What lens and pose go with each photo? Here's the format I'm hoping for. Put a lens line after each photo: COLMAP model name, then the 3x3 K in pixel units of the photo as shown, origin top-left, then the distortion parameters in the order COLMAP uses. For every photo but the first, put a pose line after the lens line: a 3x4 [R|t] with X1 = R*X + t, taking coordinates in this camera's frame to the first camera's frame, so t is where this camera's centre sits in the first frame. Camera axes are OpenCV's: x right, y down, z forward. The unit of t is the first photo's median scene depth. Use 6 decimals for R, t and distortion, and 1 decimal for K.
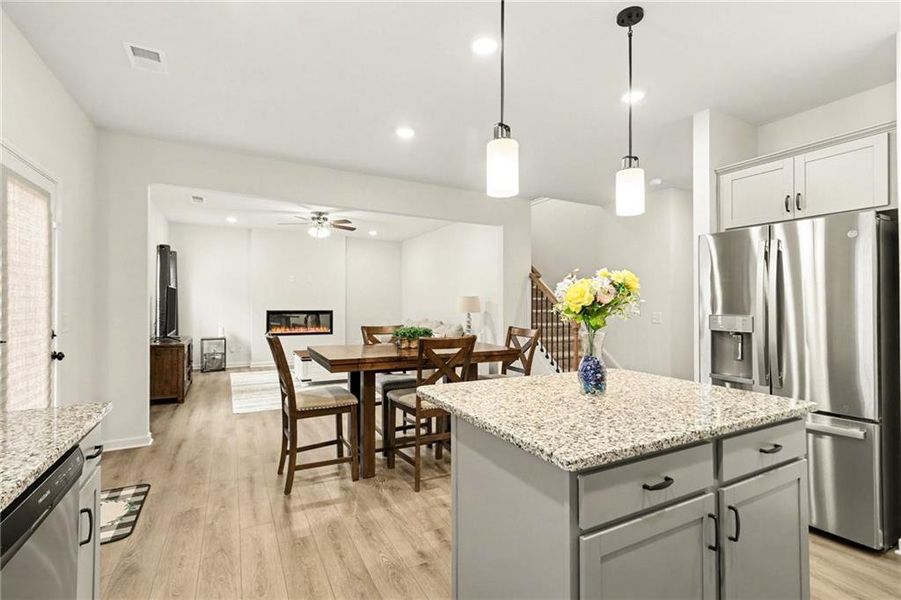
lens RADIAL K [[417.3, 0, 446.7], [0, 417.3, 298.8], [0, 0, 1]] dist [0.010337, -0.002160]
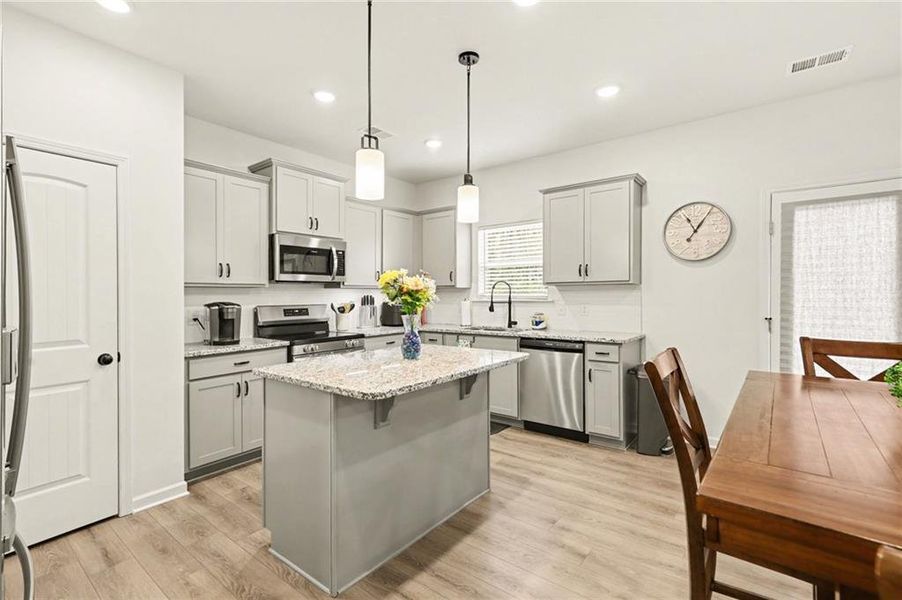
lens RADIAL K [[417.8, 0, 449.8], [0, 417.8, 293.6], [0, 0, 1]] dist [0.010337, -0.002160]
pose [[-0.914243, -0.000046, -0.405165, 0.212956], [0.005125, 0.999919, -0.011679, 0.006787], [0.405133, -0.012753, -0.914169, 0.621583]]
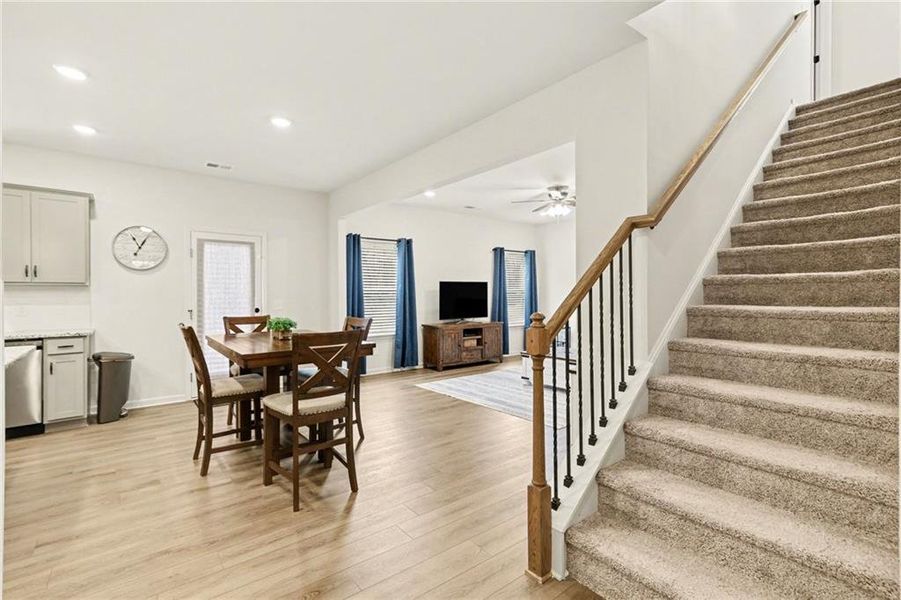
lens RADIAL K [[417.3, 0, 444.0], [0, 417.3, 299.8], [0, 0, 1]] dist [0.010337, -0.002160]
pose [[0.163347, 0.006367, -0.986548, 0.513268], [0.015188, 0.999844, 0.008968, 0.012793], [0.986452, -0.016449, 0.163225, 0.658031]]
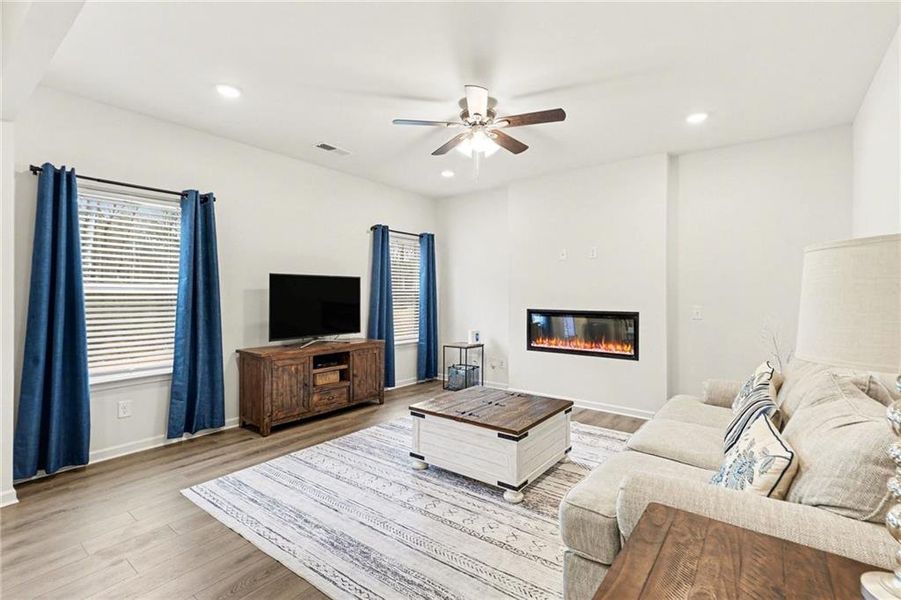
lens RADIAL K [[417.3, 0, 451.2], [0, 417.3, 297.8], [0, 0, 1]] dist [0.010337, -0.002160]
pose [[0.410959, 0.003475, -0.911647, 0.116993], [0.007756, 0.999943, 0.007308, 0.007872], [0.911621, -0.010074, 0.410908, 0.813414]]
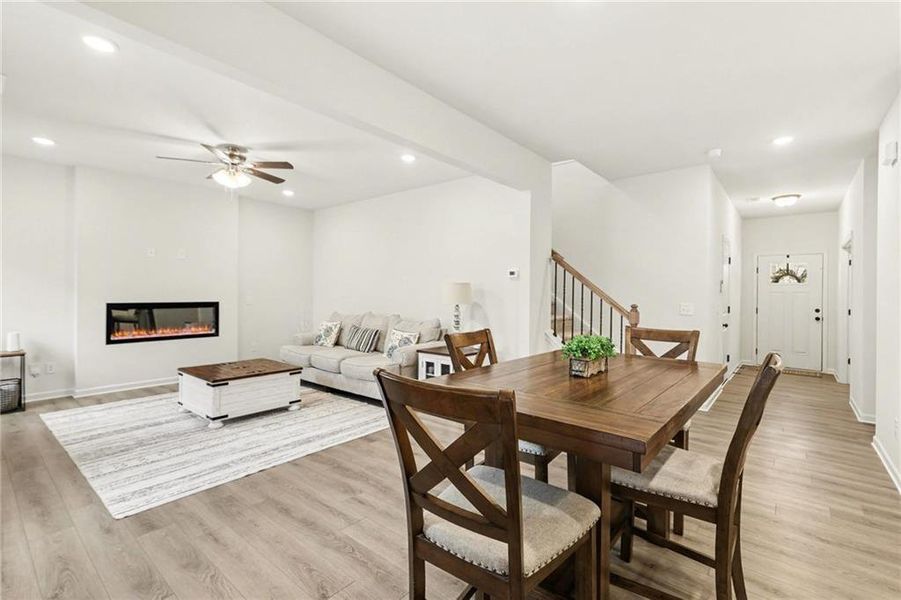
lens RADIAL K [[417.3, 0, 452.7], [0, 417.3, 292.7], [0, 0, 1]] dist [0.010337, -0.002160]
pose [[0.922687, 0.003259, 0.385536, -0.249941], [-0.009126, 0.999869, 0.013389, 0.000753], [-0.385442, -0.015872, 0.922596, 0.297161]]
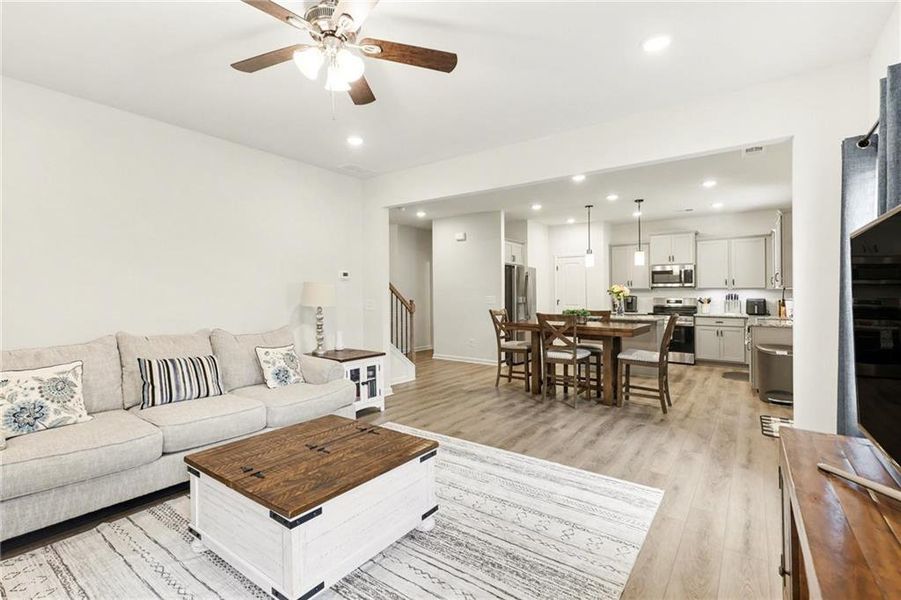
lens RADIAL K [[417.3, 0, 453.3], [0, 417.3, 295.7], [0, 0, 1]] dist [0.010337, -0.002160]
pose [[-0.455203, -0.010457, 0.890326, -0.646988], [-0.013837, 0.999893, 0.004670, 0.010924], [-0.890280, -0.010194, -0.455300, 1.113017]]
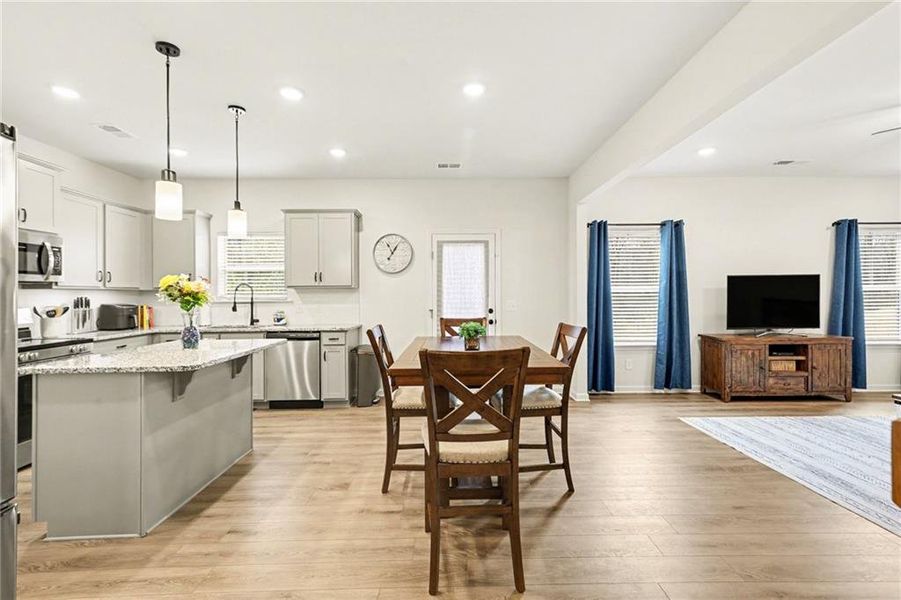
lens RADIAL K [[409.3, 0, 448.2], [0, 409.3, 298.1], [0, 0, 1]] dist [0.004932, -0.002041]
pose [[-0.469378, 0.006616, -0.882973, 0.355247], [0.013801, 0.999905, 0.000155, 0.009602], [0.882889, -0.012113, -0.469425, 0.723786]]
